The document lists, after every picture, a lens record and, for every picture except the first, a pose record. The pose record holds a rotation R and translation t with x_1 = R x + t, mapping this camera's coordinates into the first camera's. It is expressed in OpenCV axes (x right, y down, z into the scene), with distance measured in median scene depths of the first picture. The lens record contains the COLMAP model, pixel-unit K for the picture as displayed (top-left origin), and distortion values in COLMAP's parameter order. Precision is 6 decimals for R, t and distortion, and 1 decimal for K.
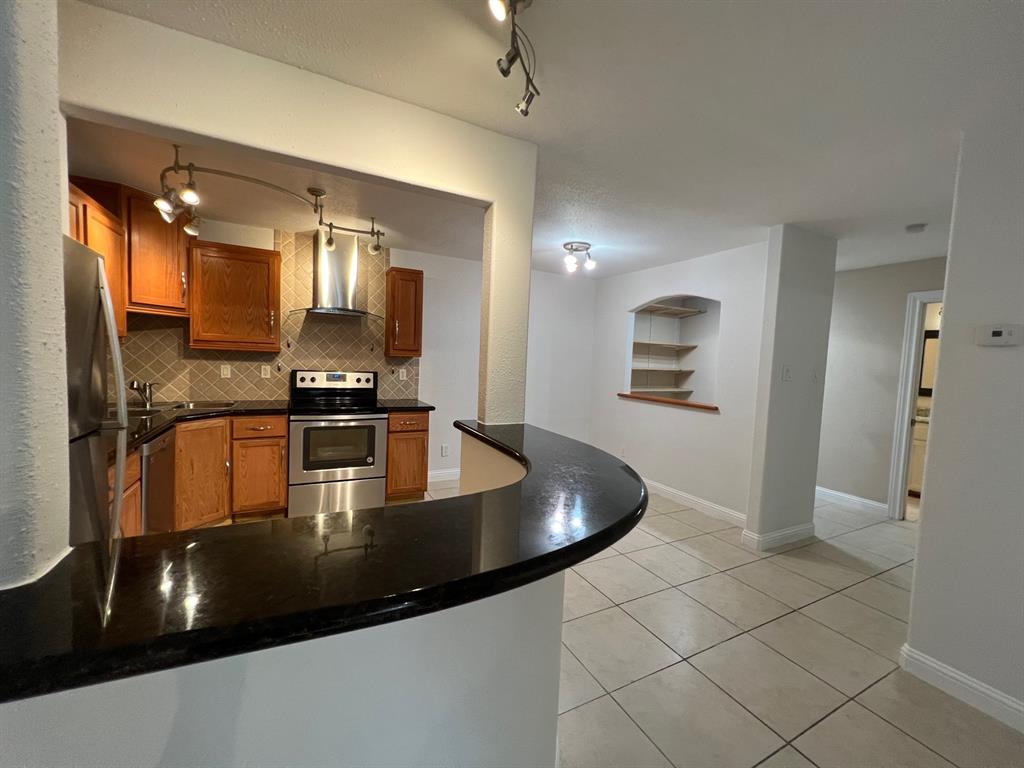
lens RADIAL K [[410.4, 0, 509.4], [0, 410.4, 382.4], [0, 0, 1]] dist [-0.000752, 0.000206]
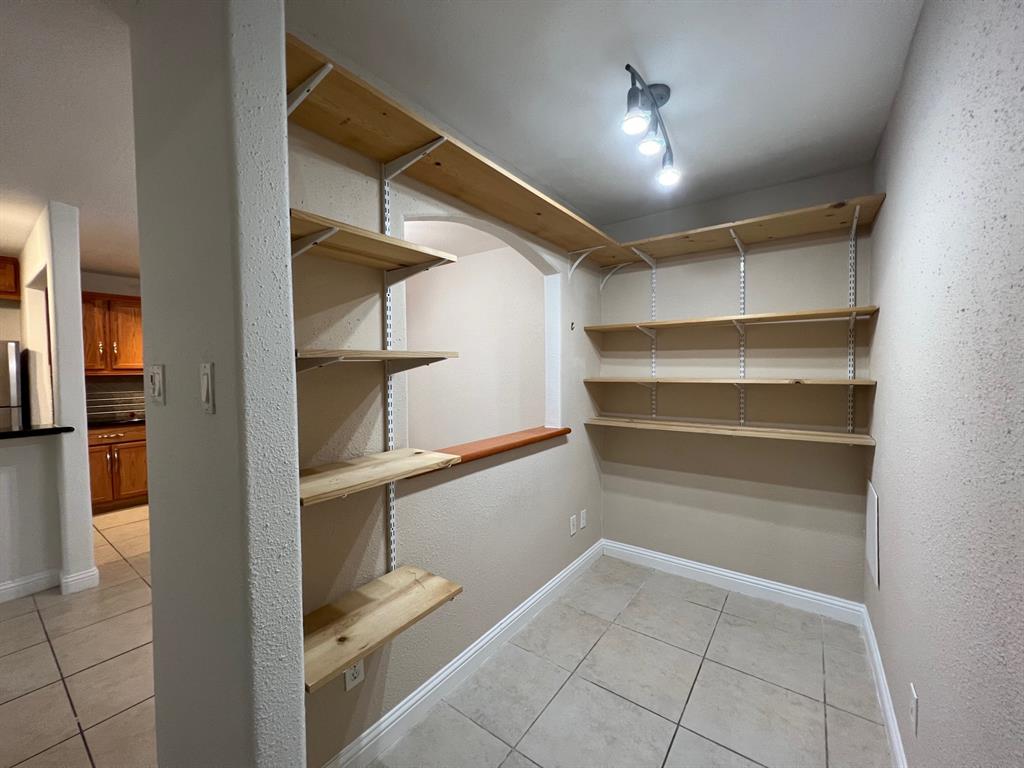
lens RADIAL K [[410.4, 0, 509.4], [0, 410.4, 382.4], [0, 0, 1]] dist [-0.000752, 0.000206]
pose [[0.440657, -0.013518, -0.897574, 0.923318], [-0.027749, 0.999204, -0.028672, -0.018693], [0.897247, 0.037542, 0.439931, 0.896701]]
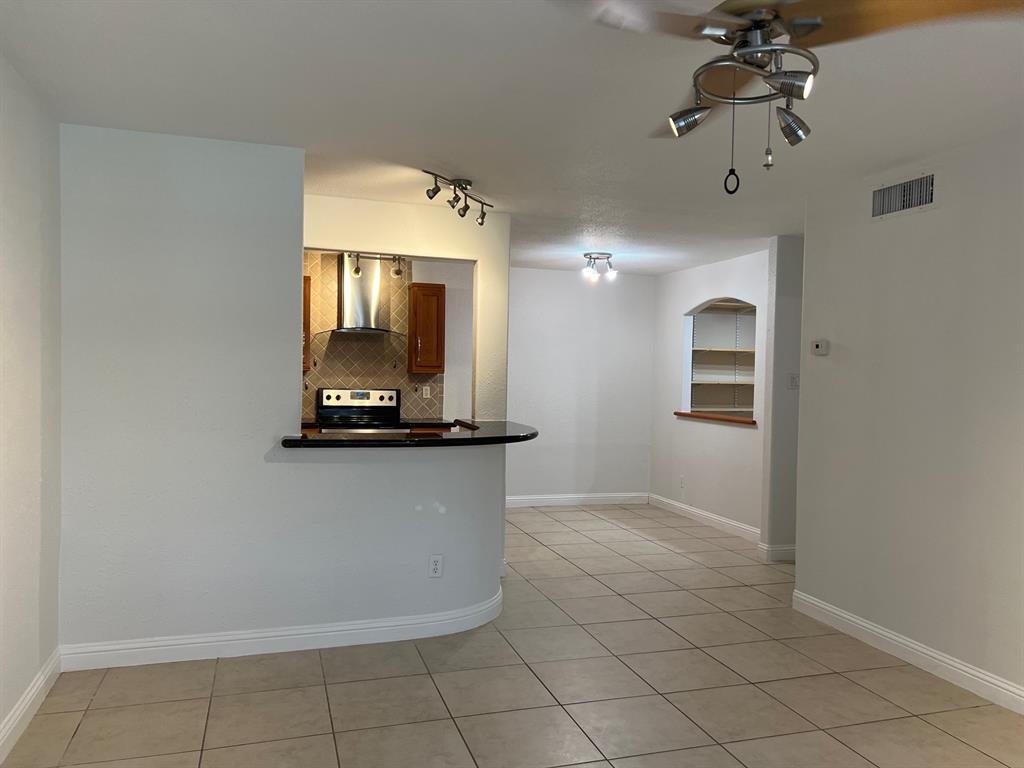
lens RADIAL K [[766.2, 0, 516.4], [0, 766.2, 389.1], [0, 0, 1]] dist [0.091946, -0.121334]
pose [[0.985771, -0.016646, -0.167265, 0.261567], [0.009440, 0.998996, -0.043786, 0.057650], [0.167826, 0.041584, 0.984939, -0.766974]]
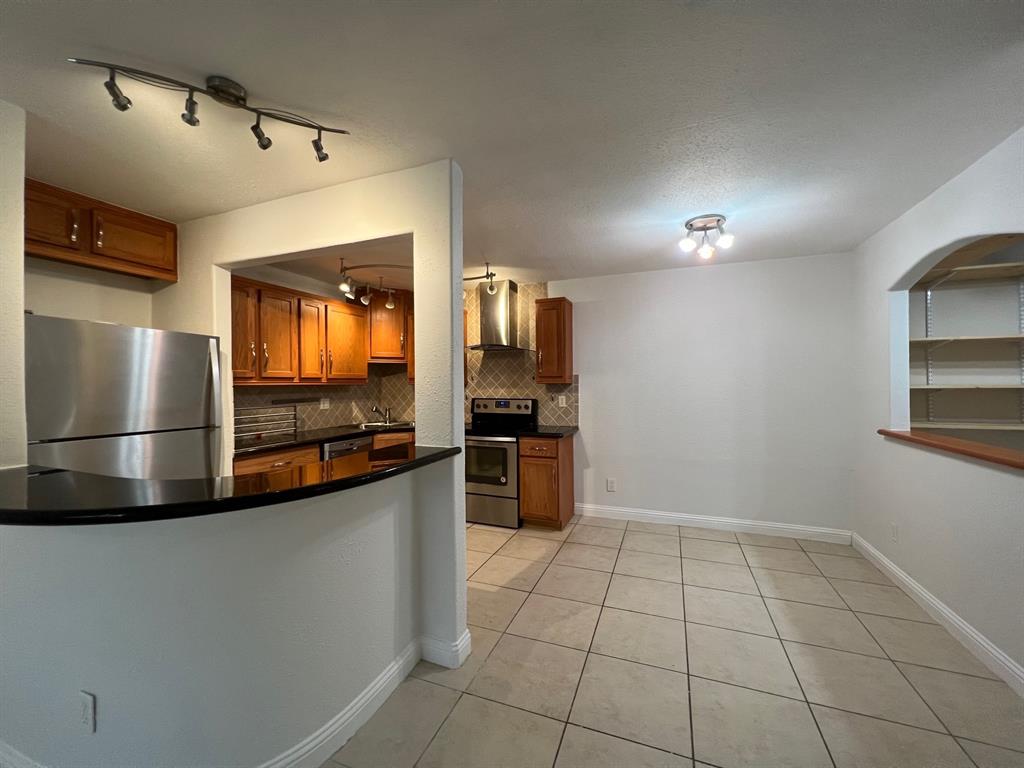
lens RADIAL K [[410.4, 0, 509.4], [0, 410.4, 382.4], [0, 0, 1]] dist [-0.000752, 0.000206]
pose [[0.658696, -0.046336, -0.750981, 0.450707], [-0.011717, 0.997349, -0.071815, 0.008848], [0.752318, 0.056104, 0.656407, 0.260123]]
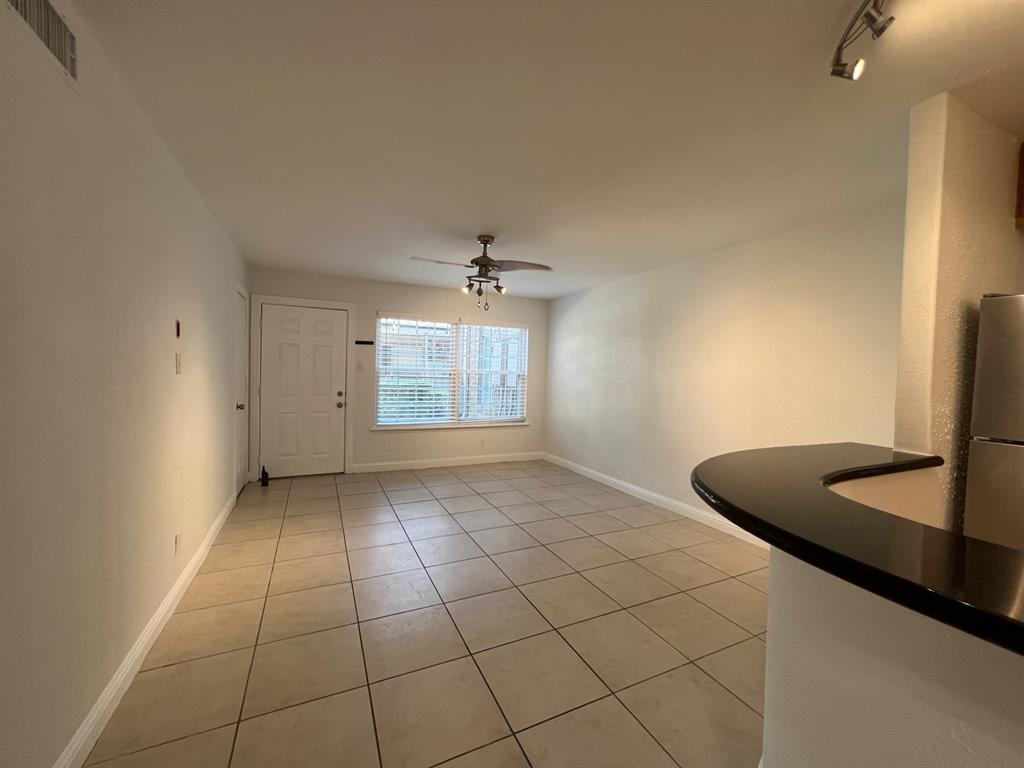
lens RADIAL K [[410.4, 0, 509.4], [0, 410.4, 382.4], [0, 0, 1]] dist [-0.000752, 0.000206]
pose [[-0.996982, -0.069269, 0.035057, 0.227785], [-0.065731, 0.993435, 0.093628, -0.014943], [-0.041312, 0.091041, -0.994990, 0.590913]]
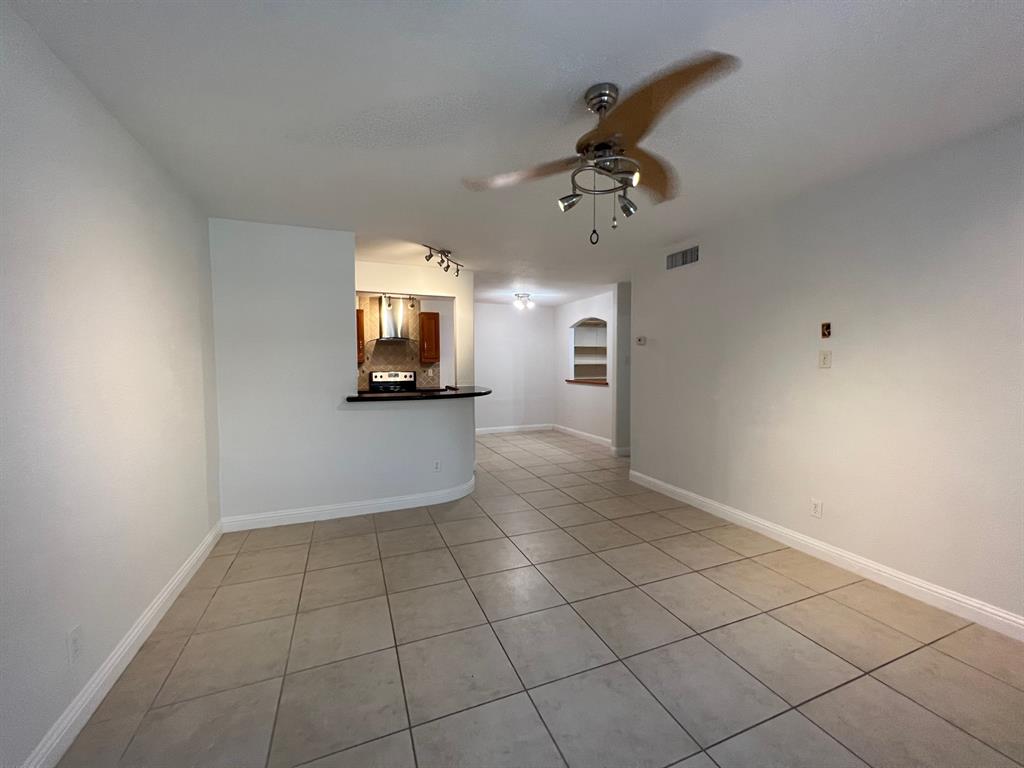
lens RADIAL K [[410.4, 0, 509.4], [0, 410.4, 382.4], [0, 0, 1]] dist [-0.000752, 0.000206]
pose [[0.994030, -0.040303, -0.101387, 0.261544], [0.038593, 0.999079, -0.018771, 0.072349], [0.102050, 0.014746, 0.994670, -0.729566]]
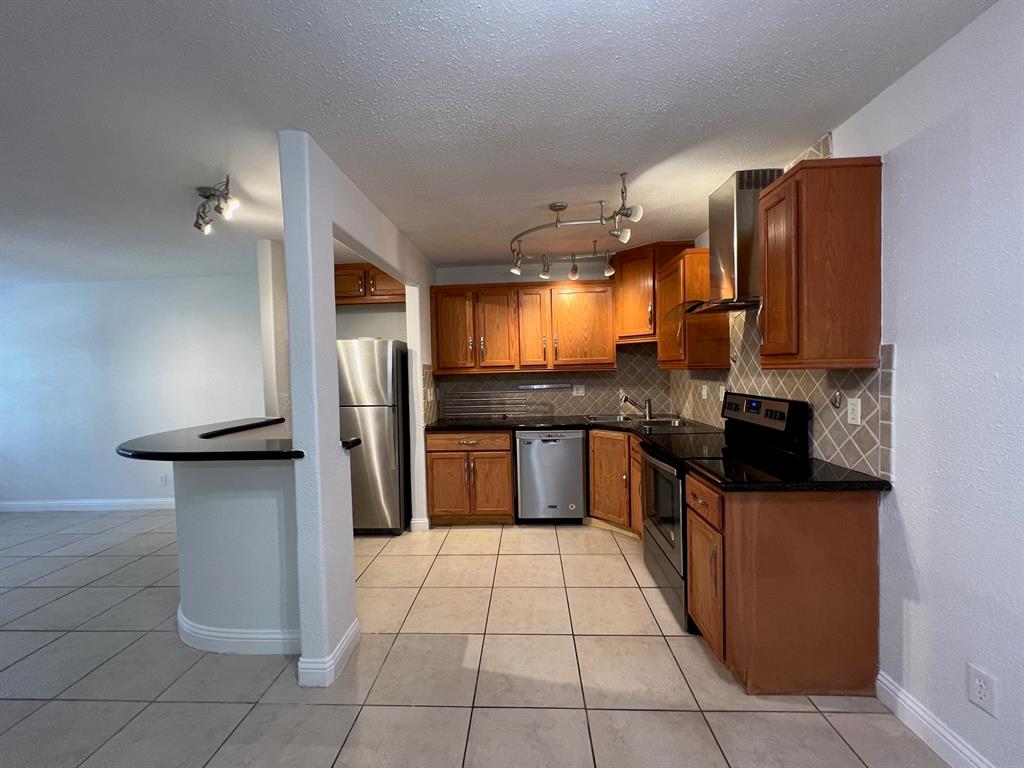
lens RADIAL K [[410.4, 0, 509.4], [0, 410.4, 382.4], [0, 0, 1]] dist [-0.000752, 0.000206]
pose [[-0.503667, -0.000825, -0.863898, 0.300172], [-0.046473, 0.998577, 0.026141, -0.047040], [0.862647, 0.053314, -0.502989, 0.987406]]
